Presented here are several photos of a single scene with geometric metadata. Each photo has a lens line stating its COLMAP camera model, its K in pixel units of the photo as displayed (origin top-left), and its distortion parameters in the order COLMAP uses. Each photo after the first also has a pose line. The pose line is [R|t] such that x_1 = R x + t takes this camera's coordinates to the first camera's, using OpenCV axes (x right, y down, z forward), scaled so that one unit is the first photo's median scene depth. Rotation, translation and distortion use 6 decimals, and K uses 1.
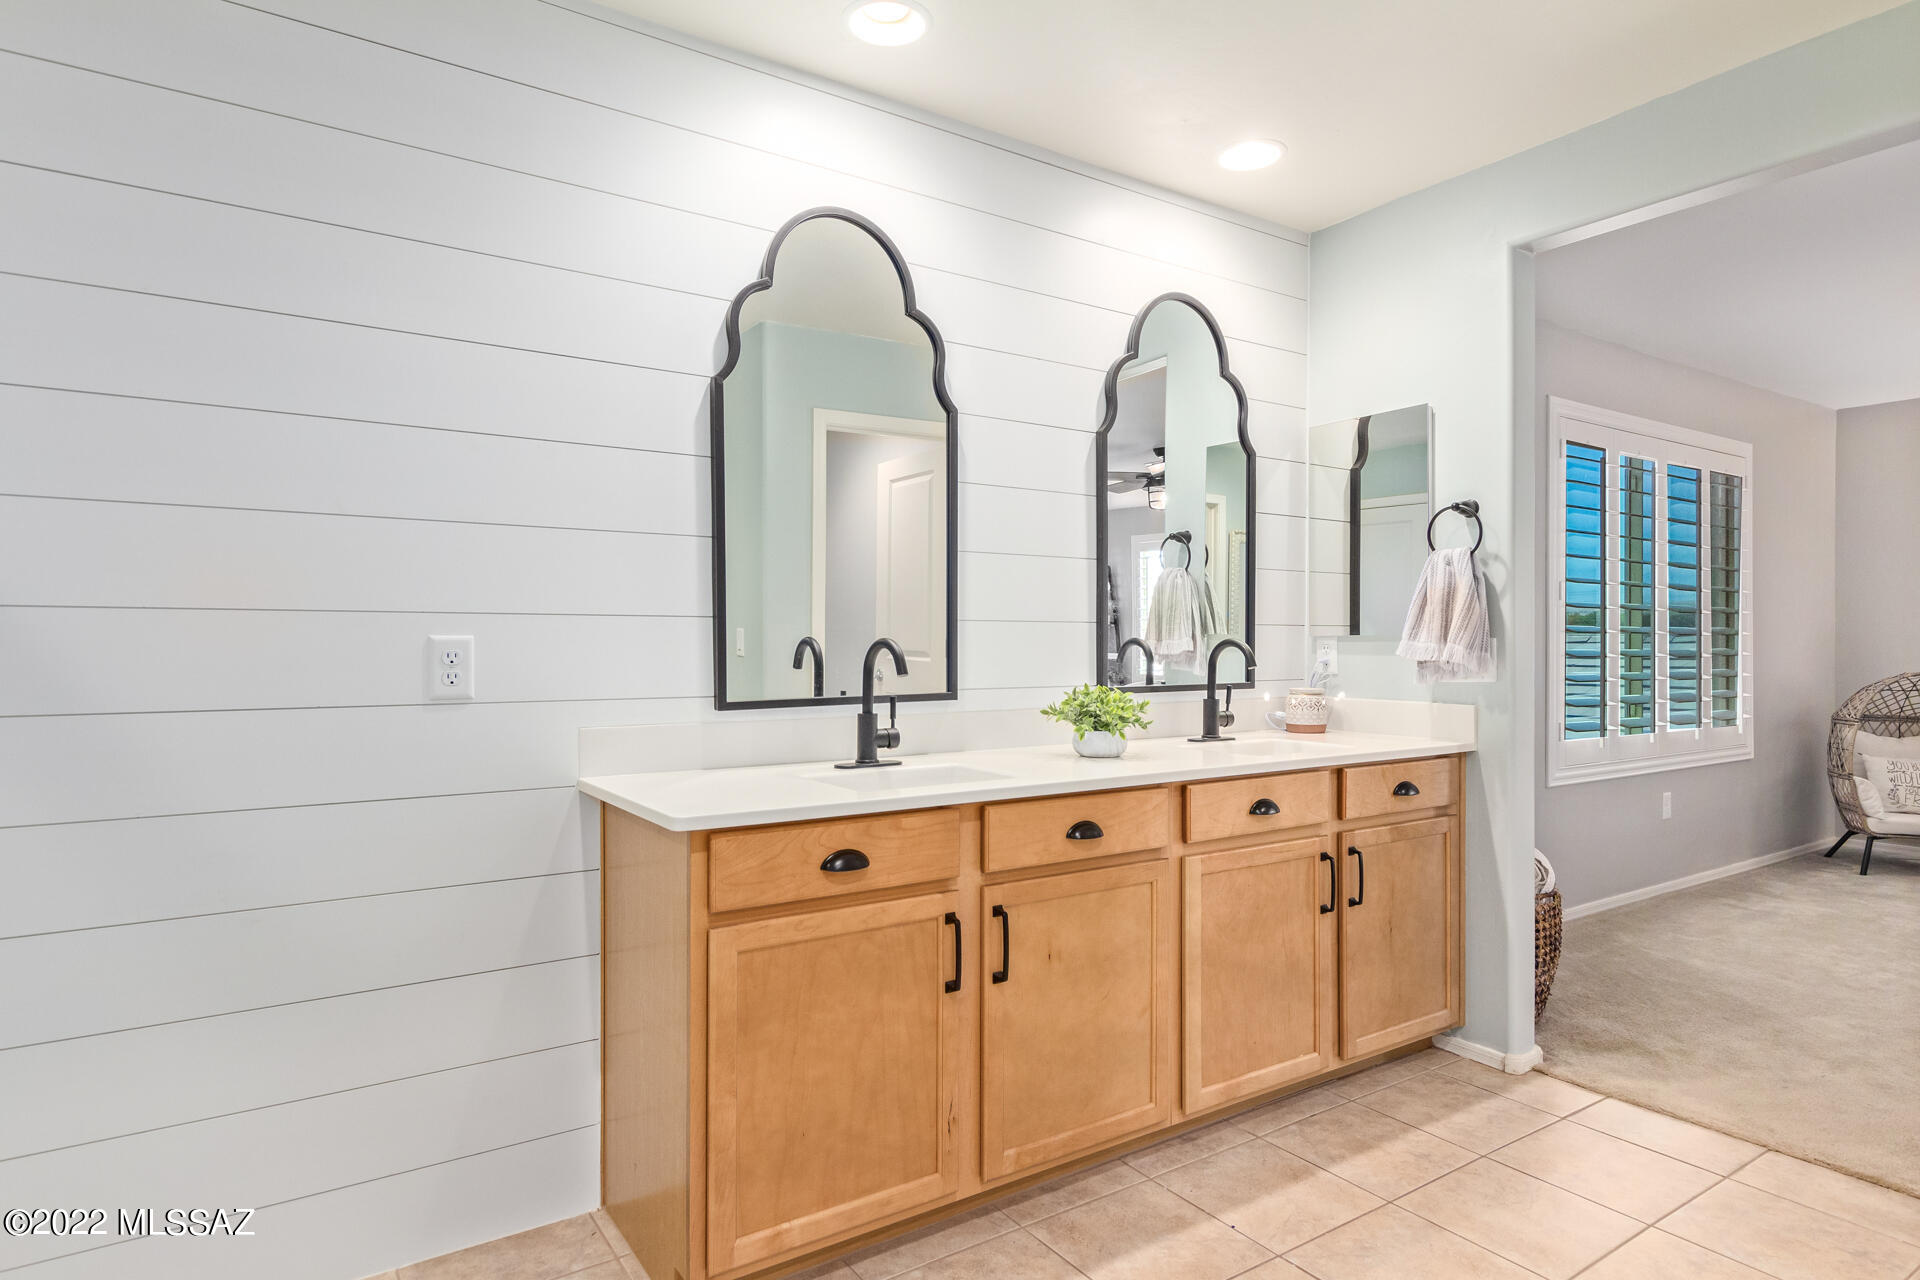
lens RADIAL K [[1077.0, 0, 960.0], [0, 1077.0, 640.0], [0, 0, 1]] dist [0.004518, 0.000450]
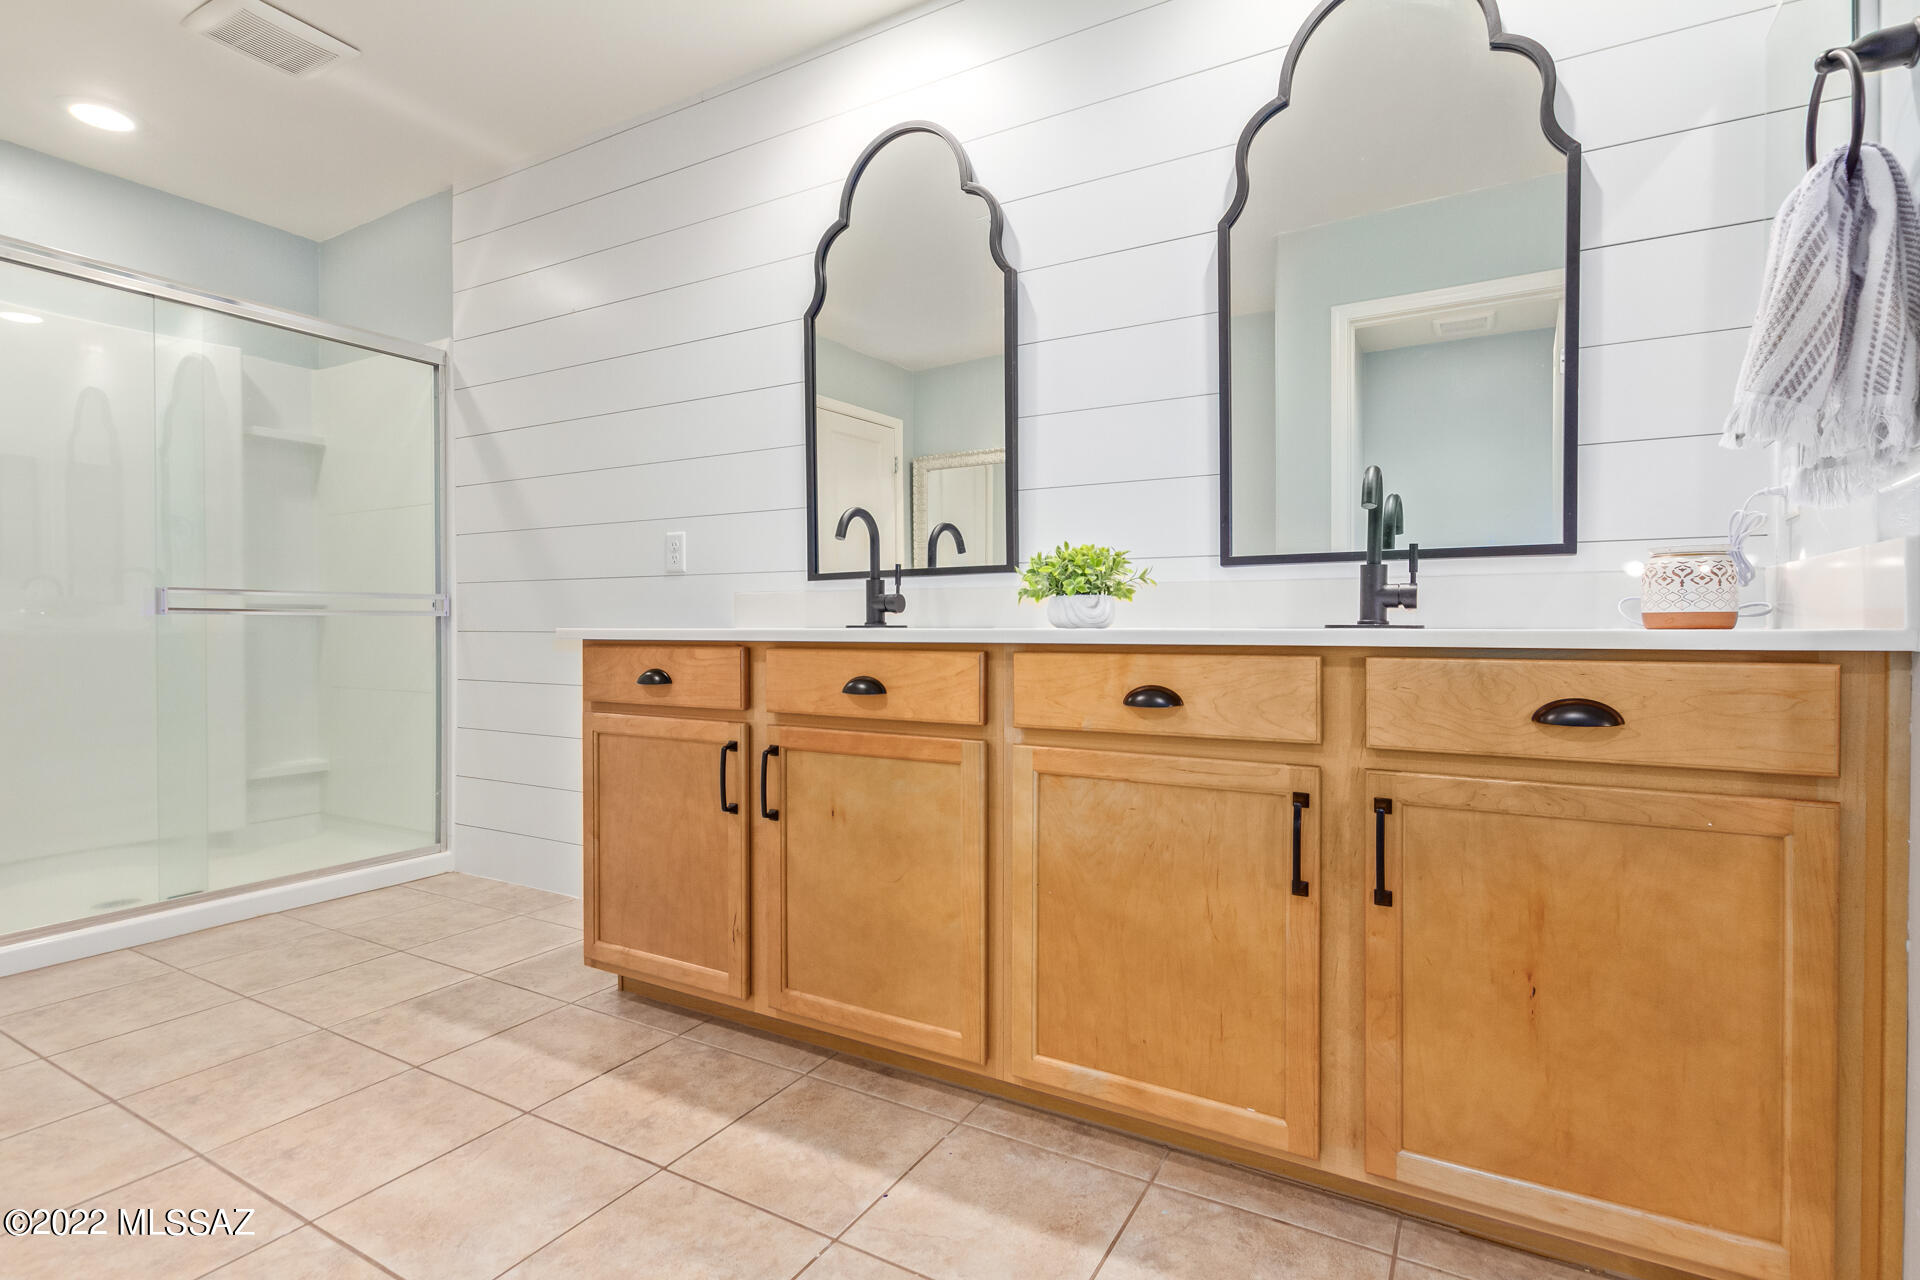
lens RADIAL K [[884.1, 0, 972.1], [0, 884.1, 637.2], [0, 0, 1]] dist [0.007701, -0.000387]
pose [[0.456966, 0.008179, -0.889447, 0.770955], [0.000139, 0.999957, 0.009267, 0.120072], [0.889484, -0.004358, 0.456945, 0.691760]]
